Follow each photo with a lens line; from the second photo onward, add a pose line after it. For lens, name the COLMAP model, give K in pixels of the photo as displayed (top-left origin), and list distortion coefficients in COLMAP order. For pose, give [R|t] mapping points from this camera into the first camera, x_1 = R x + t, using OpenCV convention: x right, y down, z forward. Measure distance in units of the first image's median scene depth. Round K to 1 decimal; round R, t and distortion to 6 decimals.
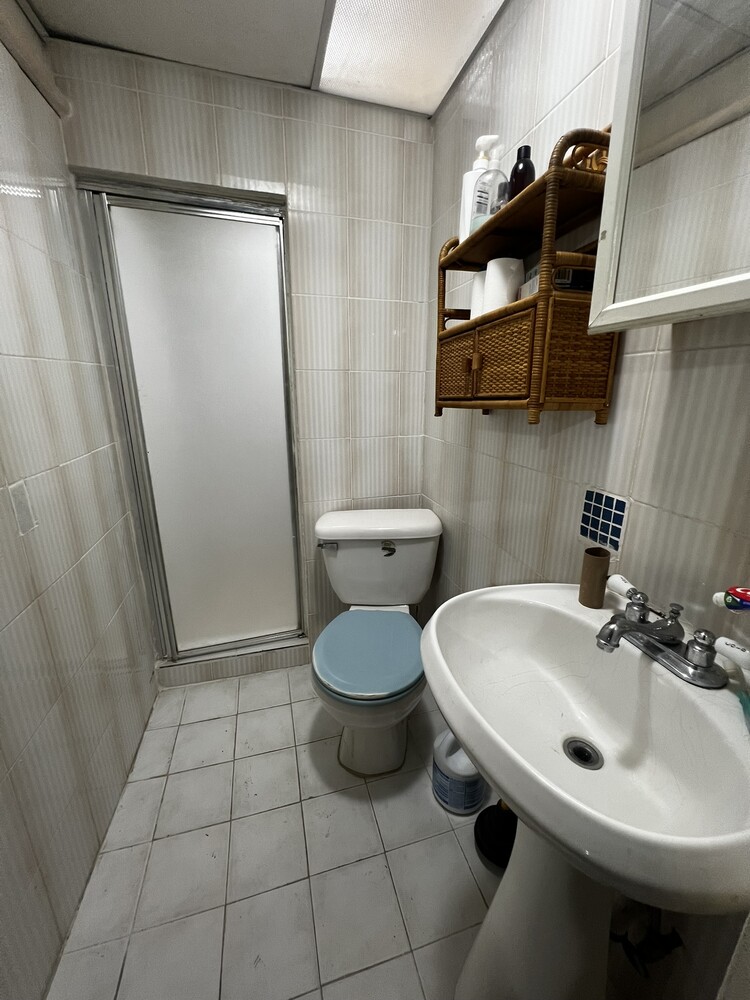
lens RADIAL K [[395.5, 0, 375.8], [0, 395.5, 501.2], [0, 0, 1]] dist [0.000222, -0.000332]
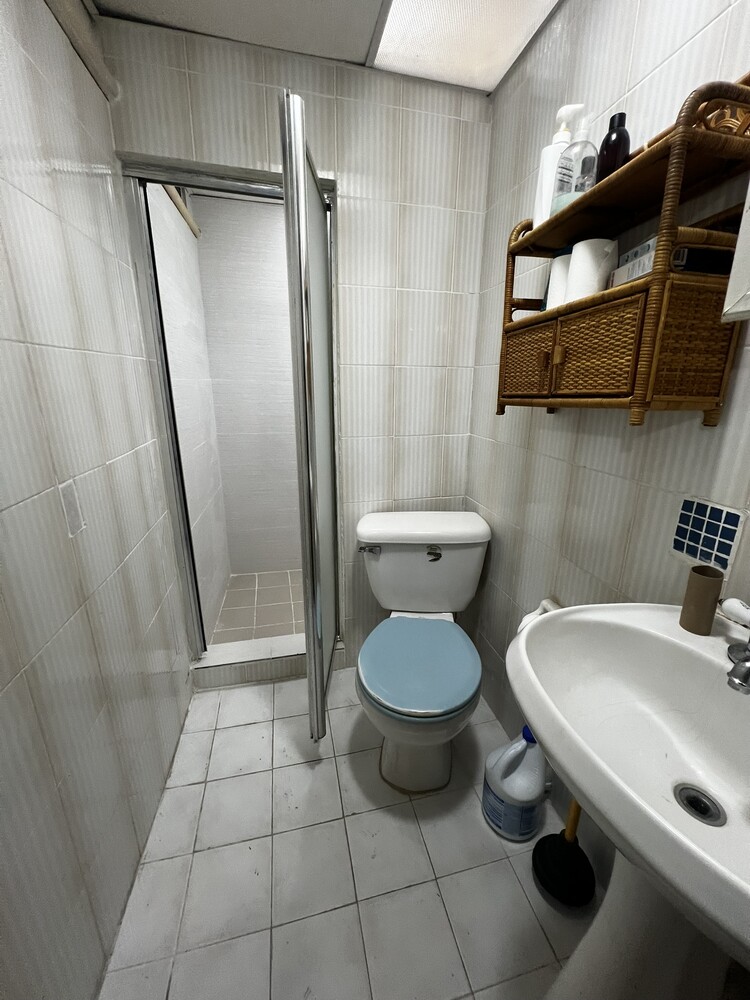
lens RADIAL K [[395.5, 0, 376.8], [0, 395.5, 501.4], [0, 0, 1]] dist [0.000222, -0.000332]
pose [[0.999041, 0.016690, -0.040489, -0.090641], [-0.016372, 0.999833, 0.008170, -0.014608], [0.040618, -0.007499, 0.999147, 0.058096]]
